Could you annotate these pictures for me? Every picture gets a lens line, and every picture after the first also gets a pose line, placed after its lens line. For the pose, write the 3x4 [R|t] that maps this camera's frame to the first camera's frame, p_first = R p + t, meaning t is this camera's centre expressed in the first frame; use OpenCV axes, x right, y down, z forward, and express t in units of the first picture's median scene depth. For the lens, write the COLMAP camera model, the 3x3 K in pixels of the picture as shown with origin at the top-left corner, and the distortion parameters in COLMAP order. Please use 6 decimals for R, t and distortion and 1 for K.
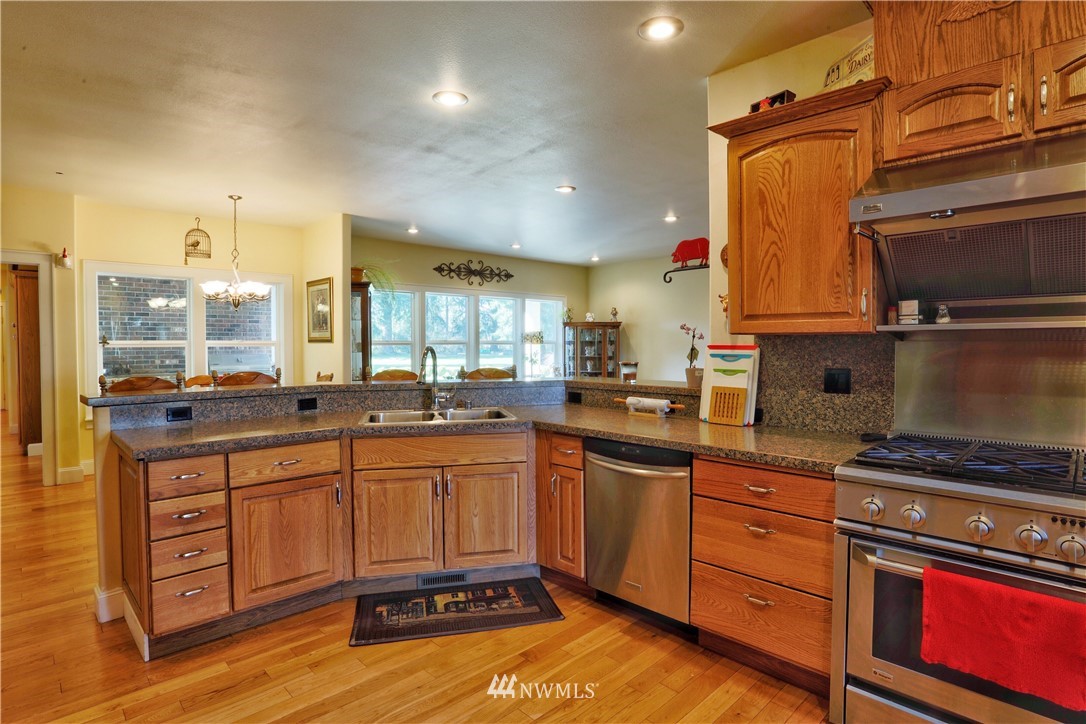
lens RADIAL K [[564.7, 0, 544.3], [0, 564.7, 357.2], [0, 0, 1]] dist [-0.068385, 0.027542]
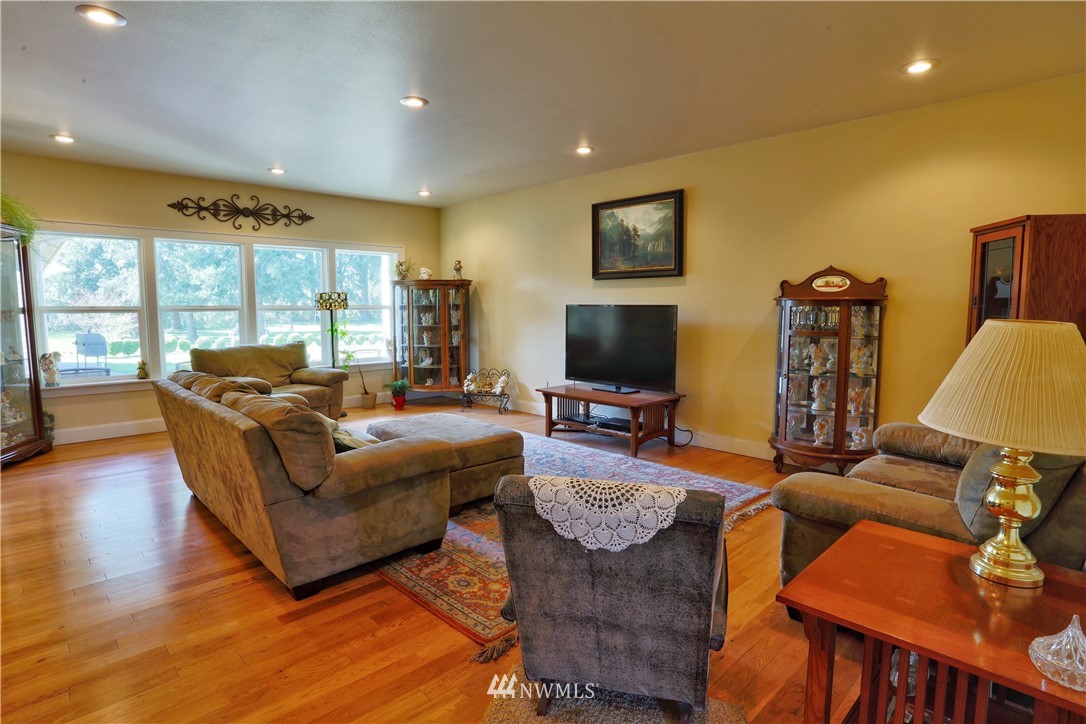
lens RADIAL K [[564.7, 0, 542.5], [0, 564.7, 354.3], [0, 0, 1]] dist [-0.068385, 0.027542]
pose [[0.999993, 0.000168, -0.003628, 0.819249], [0.000040, 0.998363, 0.057196, -0.022891], [0.003632, -0.057195, 0.998356, 0.855249]]
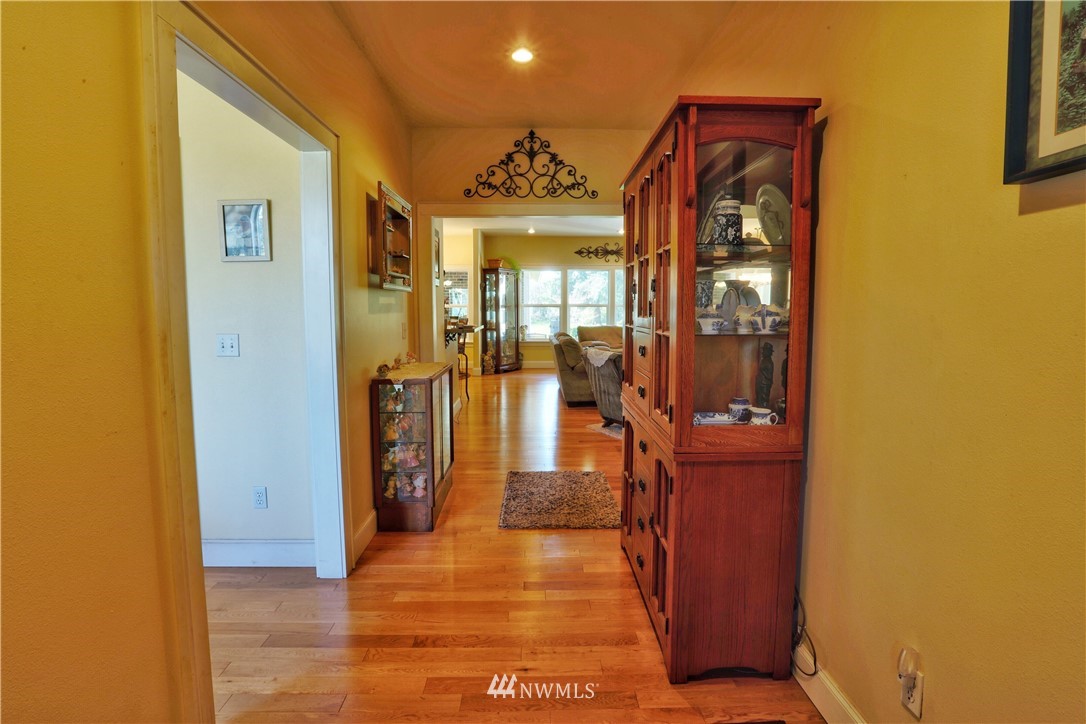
lens RADIAL K [[564.7, 0, 543.6], [0, 564.7, 361.5], [0, 0, 1]] dist [-0.068385, 0.027542]
pose [[0.726235, 0.066438, -0.684228, 2.099193], [-0.018475, 0.996846, 0.077183, 0.017706], [0.687198, -0.043412, 0.725172, -0.227756]]
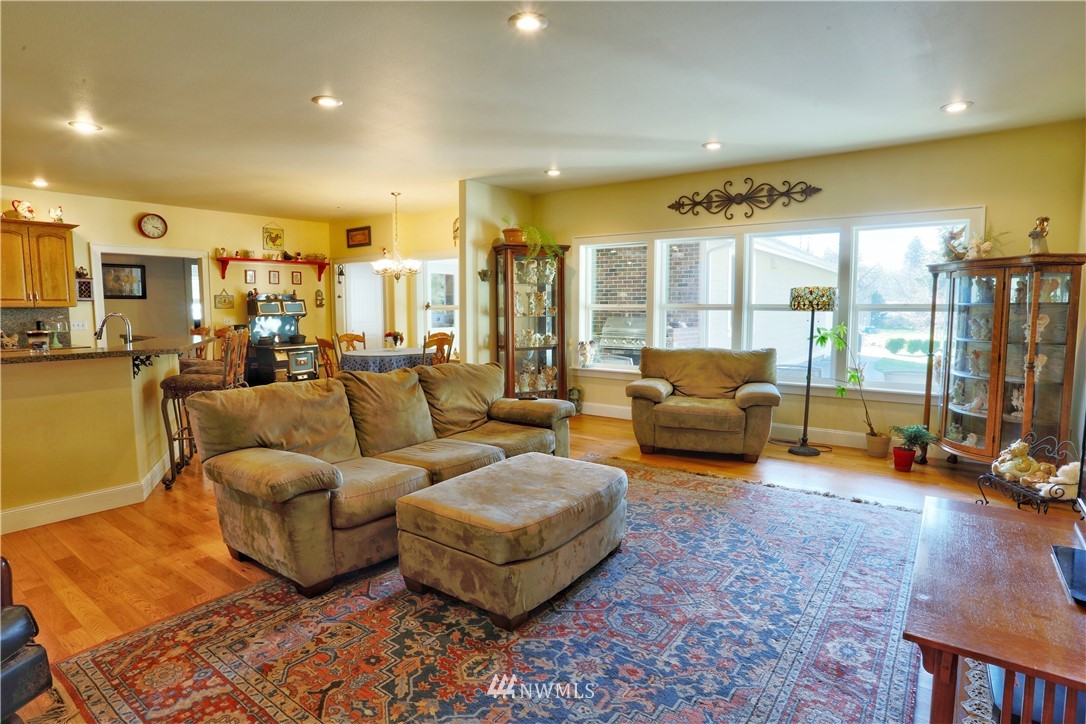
lens RADIAL K [[564.7, 0, 548.5], [0, 564.7, 357.8], [0, 0, 1]] dist [-0.068385, 0.027542]
pose [[0.166614, 0.090997, -0.981814, 1.501287], [-0.024634, 0.995806, 0.088113, -0.060835], [0.985714, 0.009505, 0.168157, 2.104559]]
